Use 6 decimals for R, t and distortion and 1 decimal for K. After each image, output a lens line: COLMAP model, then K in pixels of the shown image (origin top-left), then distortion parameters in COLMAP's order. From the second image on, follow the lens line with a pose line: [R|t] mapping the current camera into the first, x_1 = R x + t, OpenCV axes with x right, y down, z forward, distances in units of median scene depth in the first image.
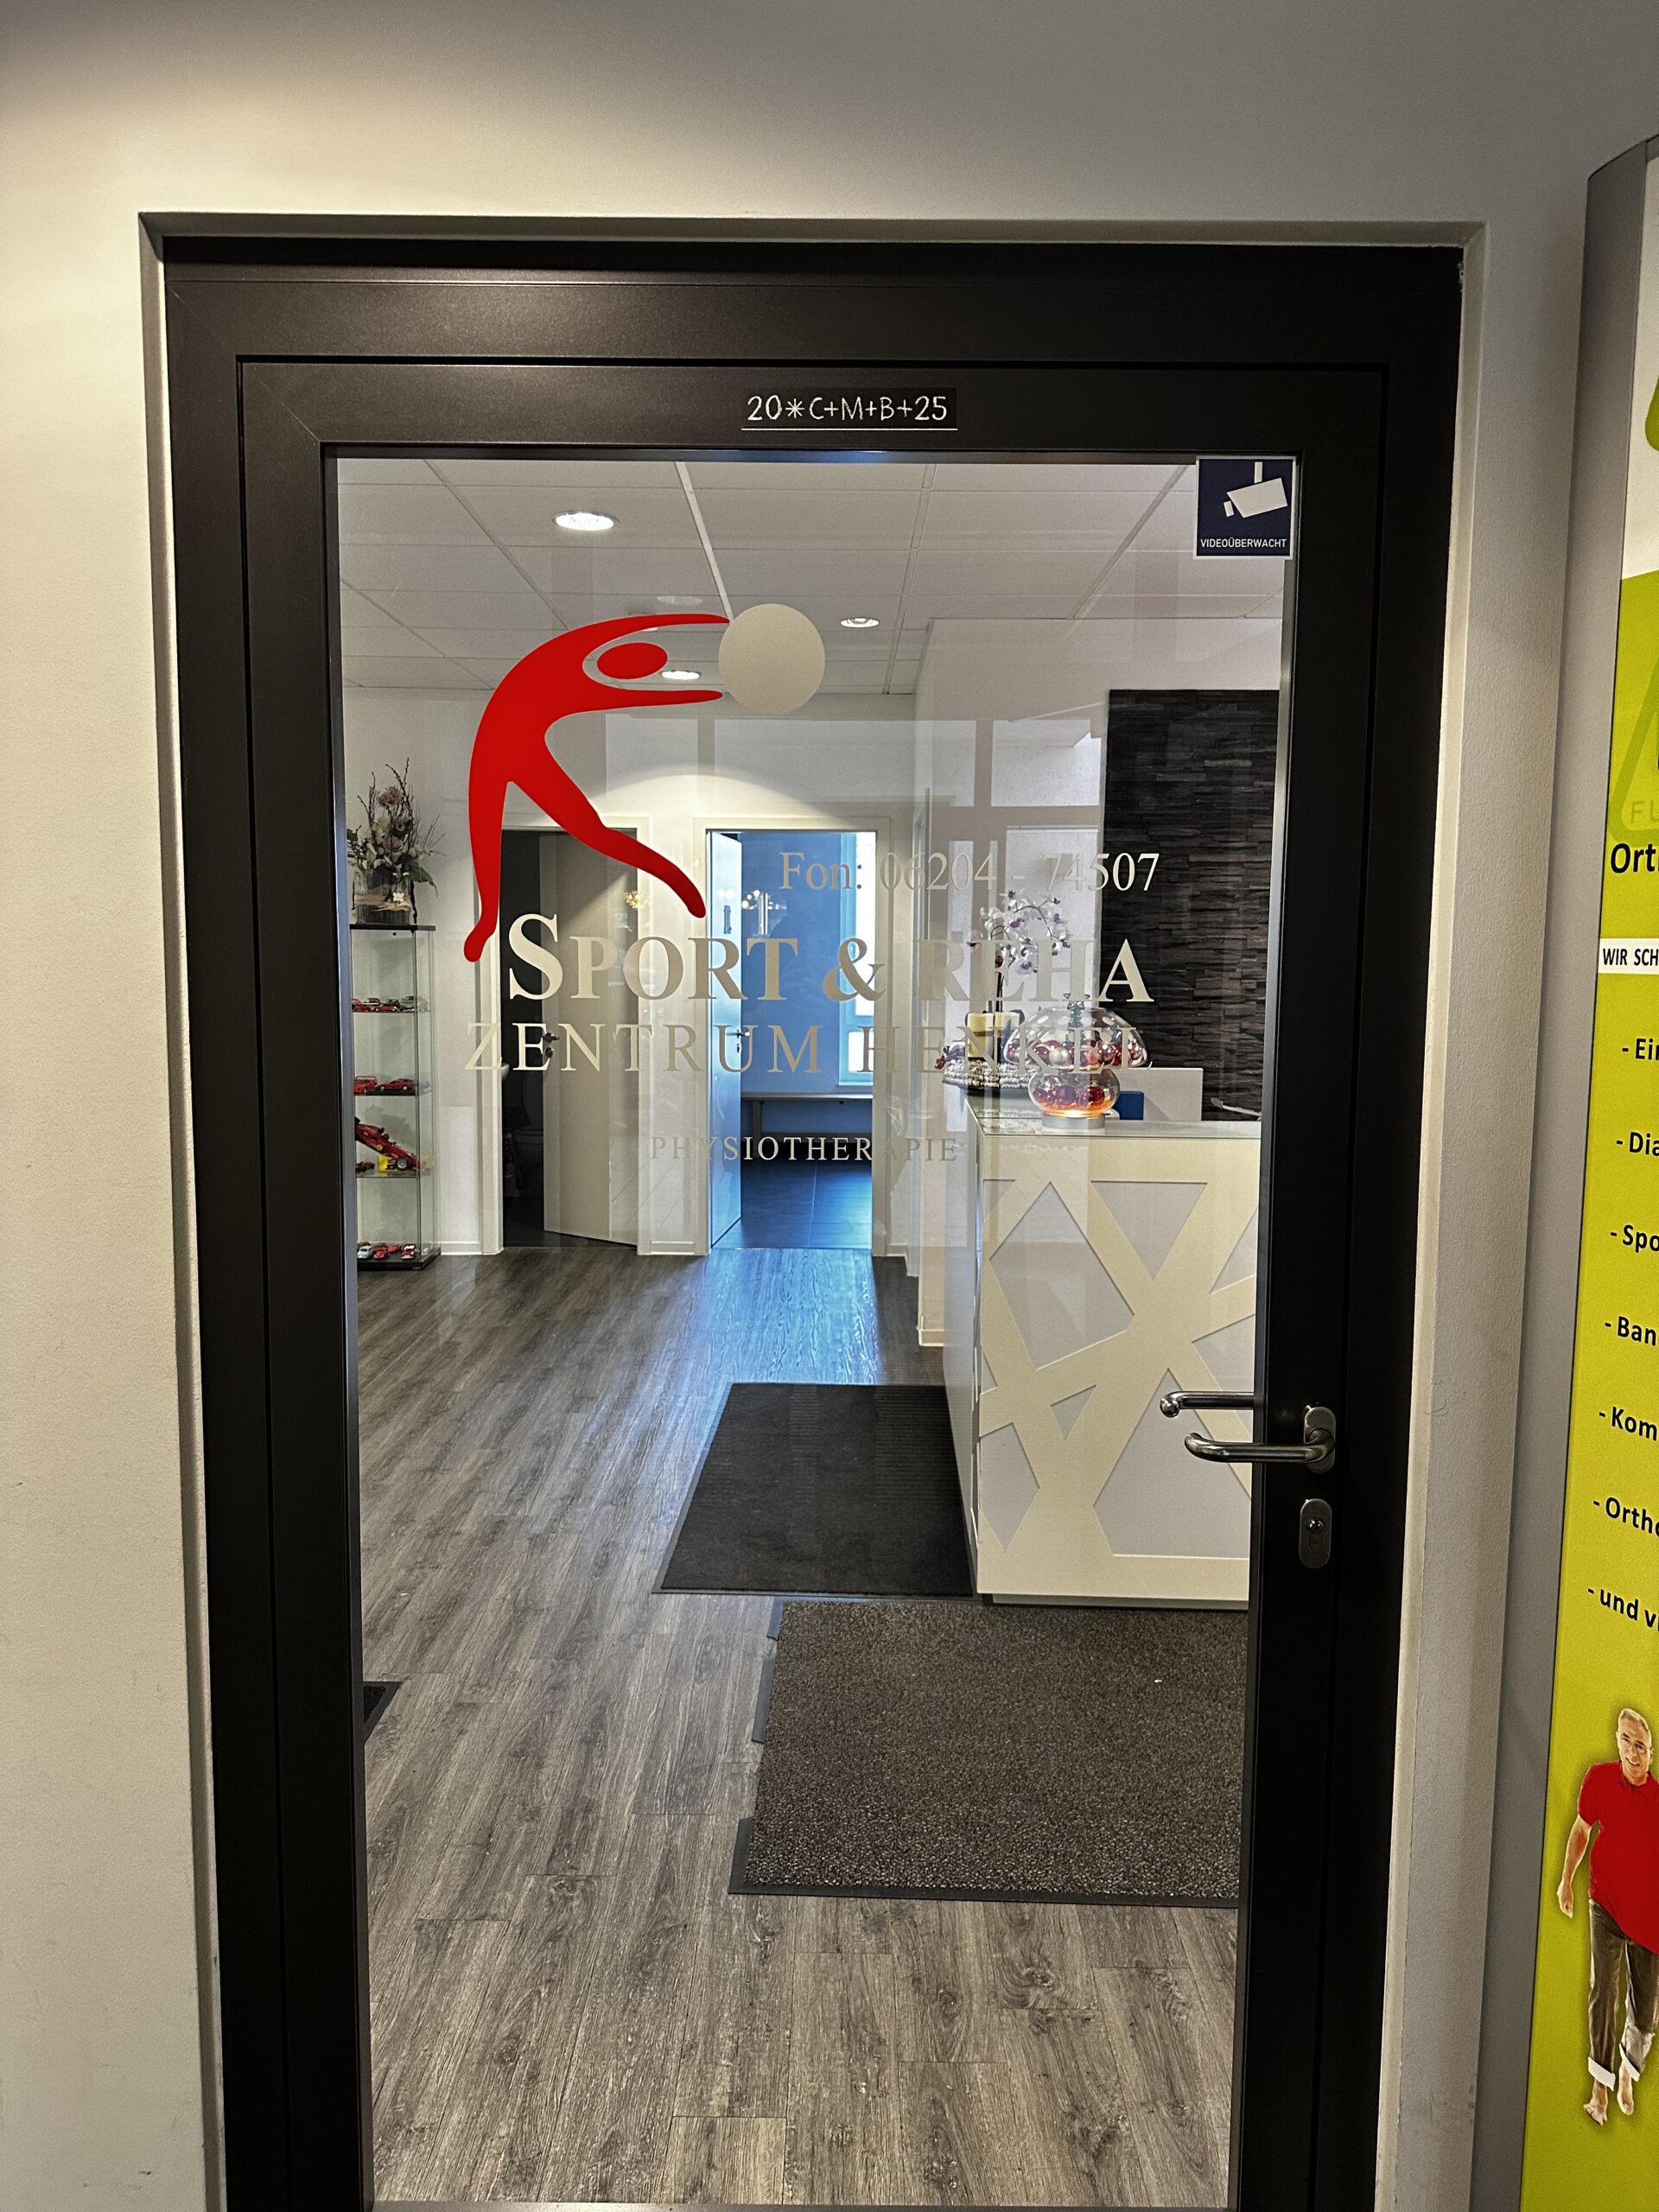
lens RADIAL K [[1561.1, 0, 826.7], [0, 1561.1, 1112.8], [0, 0, 1]] dist [0.037272, -0.049233]
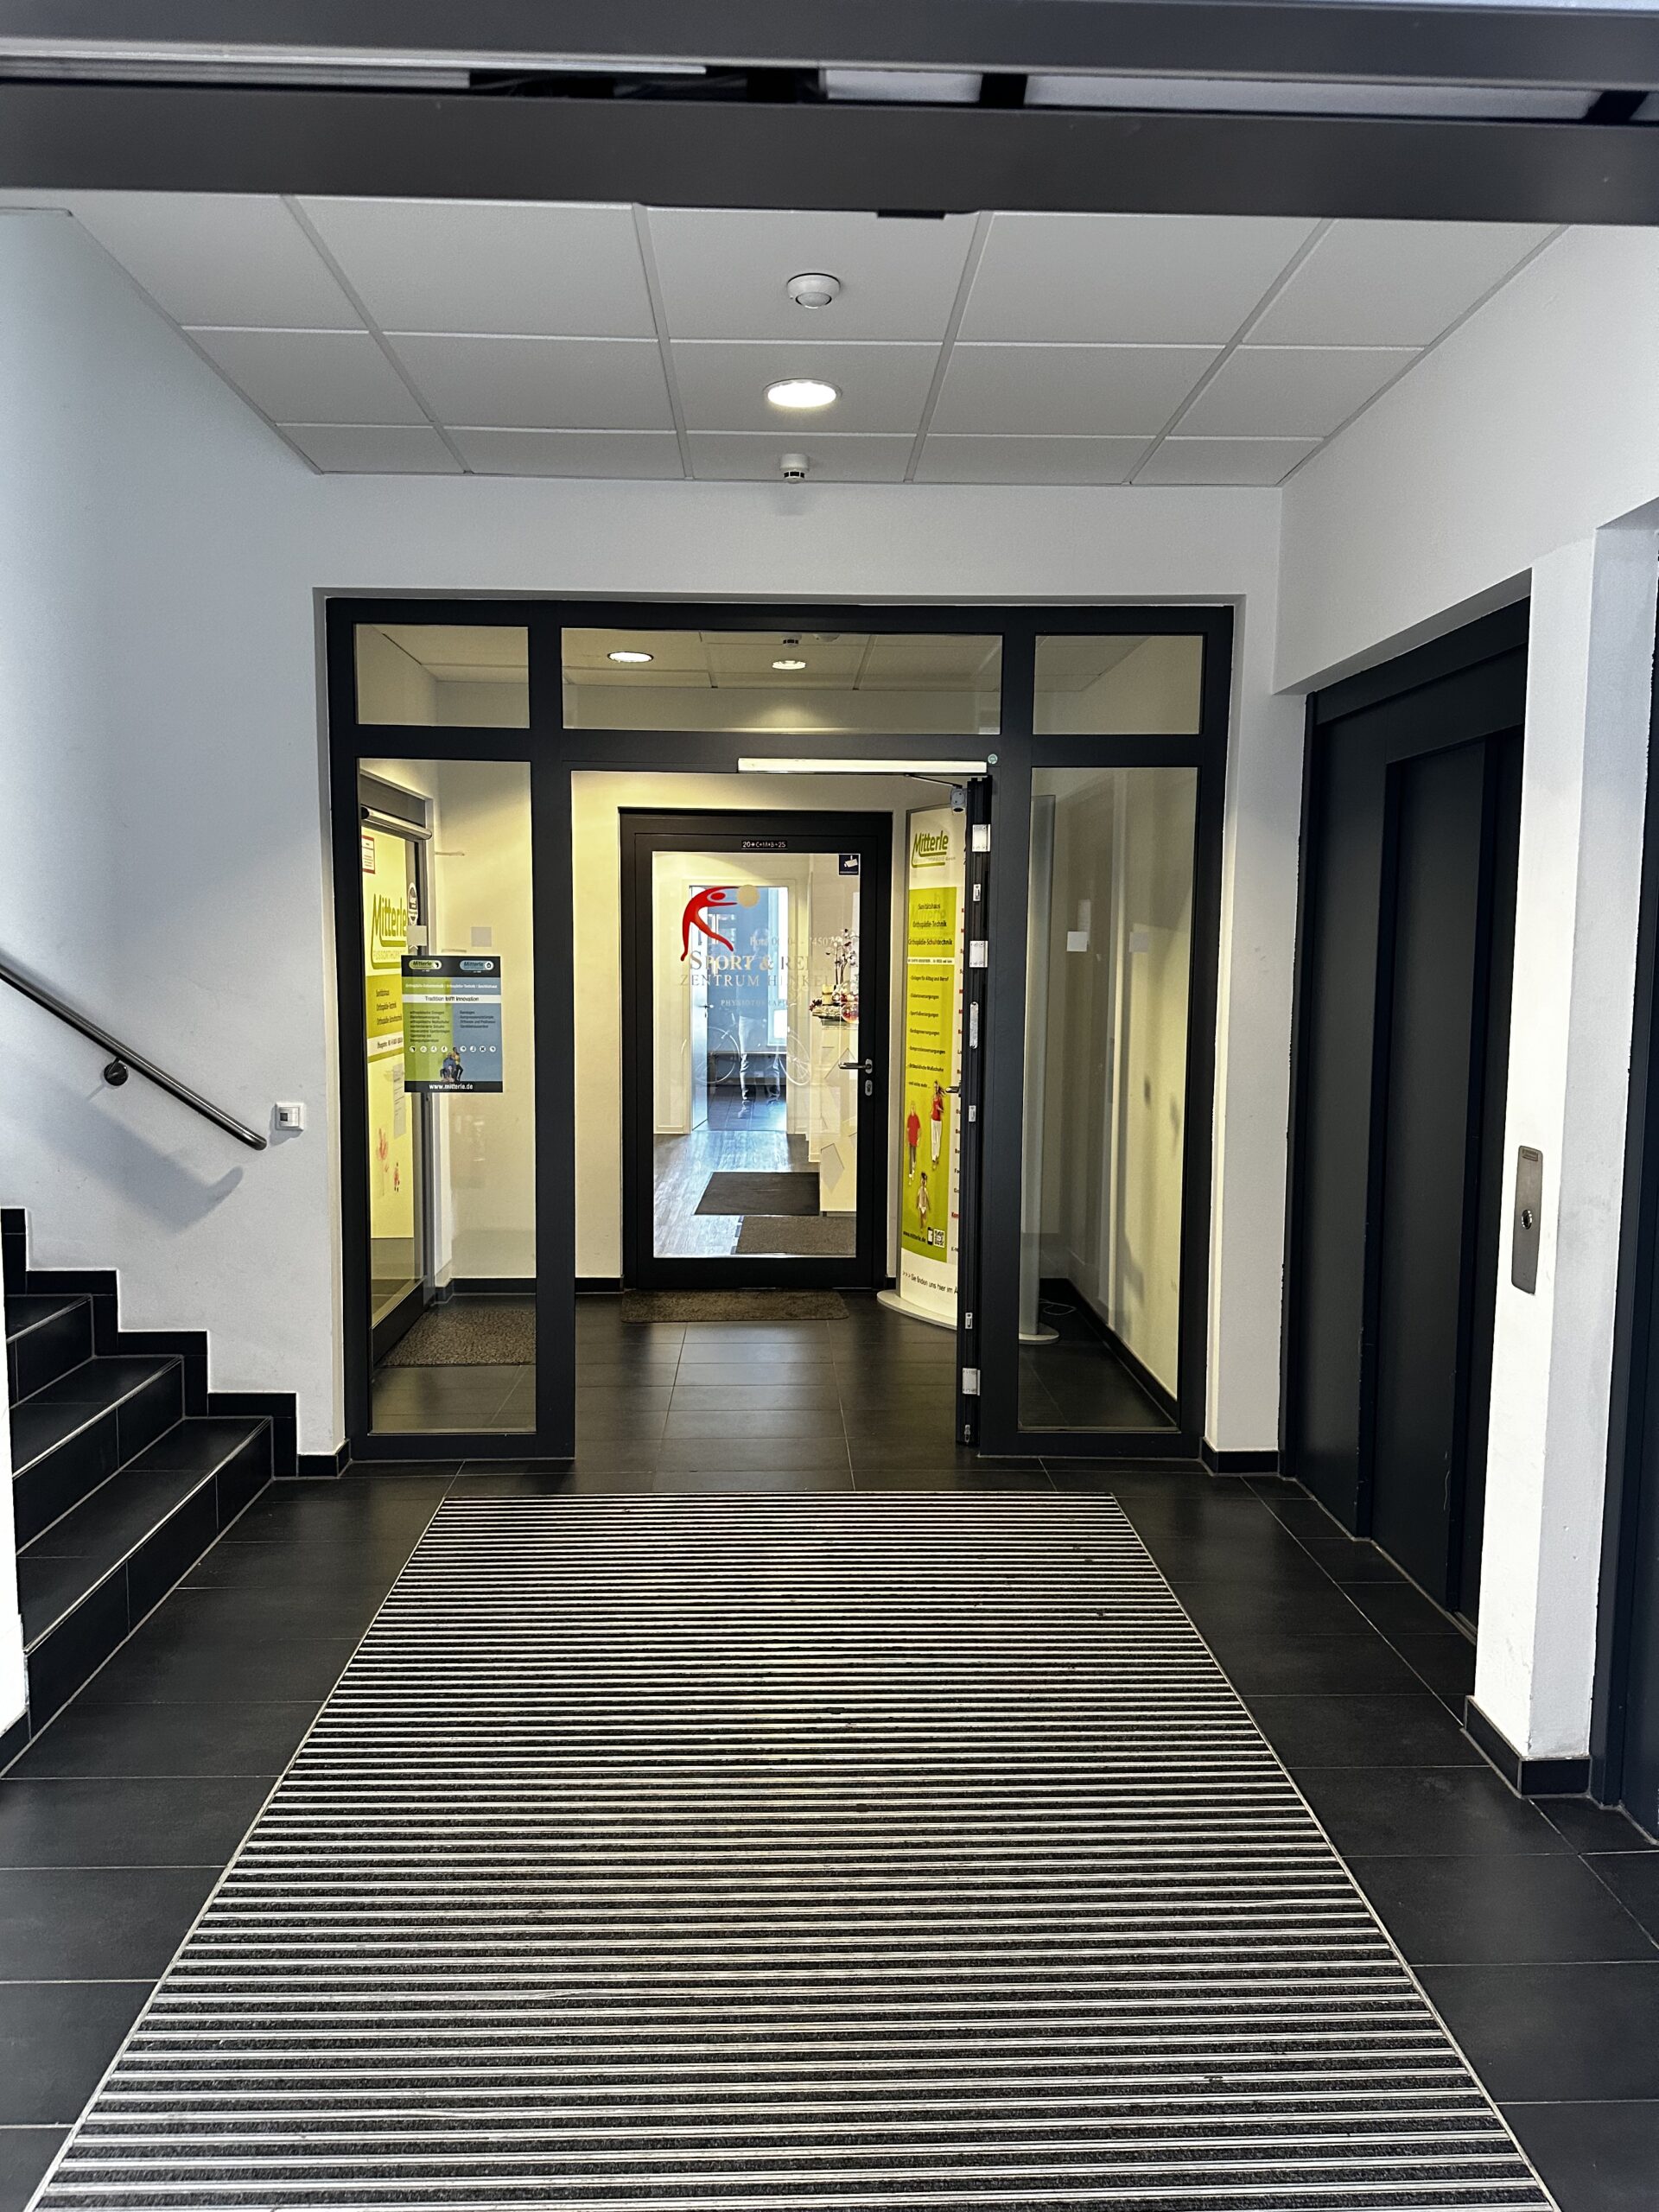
lens RADIAL K [[1561.1, 0, 832.1], [0, 1561.1, 1102.0], [0, 0, 1]] dist [0.037272, -0.049233]
pose [[0.998928, -0.000548, 0.046281, -0.001519], [0.001110, 0.999926, -0.012130, 0.377006], [-0.046271, 0.012168, 0.998855, -3.612812]]
